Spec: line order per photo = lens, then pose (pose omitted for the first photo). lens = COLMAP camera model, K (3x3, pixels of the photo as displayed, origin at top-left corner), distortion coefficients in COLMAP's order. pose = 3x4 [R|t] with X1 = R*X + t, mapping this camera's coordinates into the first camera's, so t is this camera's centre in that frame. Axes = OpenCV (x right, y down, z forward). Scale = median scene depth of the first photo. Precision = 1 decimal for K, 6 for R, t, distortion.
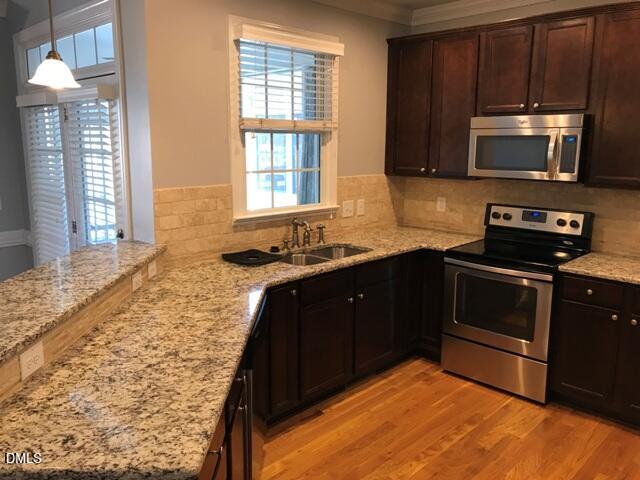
lens RADIAL K [[525.1, 0, 319.3], [0, 525.1, 237.1], [0, 0, 1]] dist [0.016656, -0.009486]
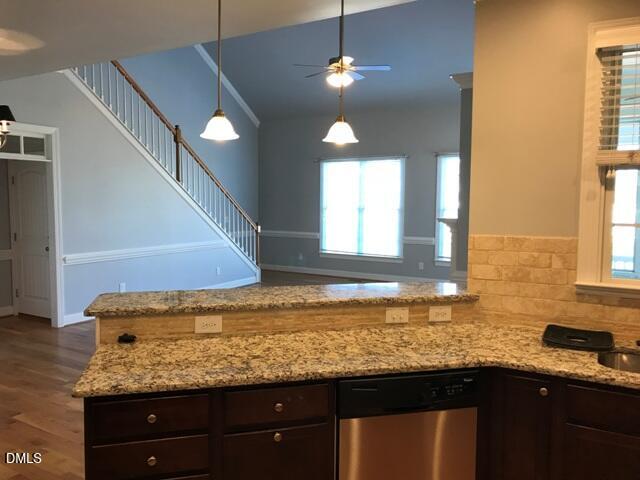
lens RADIAL K [[525.1, 0, 319.3], [0, 525.1, 237.1], [0, 0, 1]] dist [0.016656, -0.009486]
pose [[0.234346, 0.065703, -0.969930, 0.697823], [-0.178435, 0.983670, 0.023522, -0.075203], [0.955638, 0.167557, 0.242243, 0.640466]]
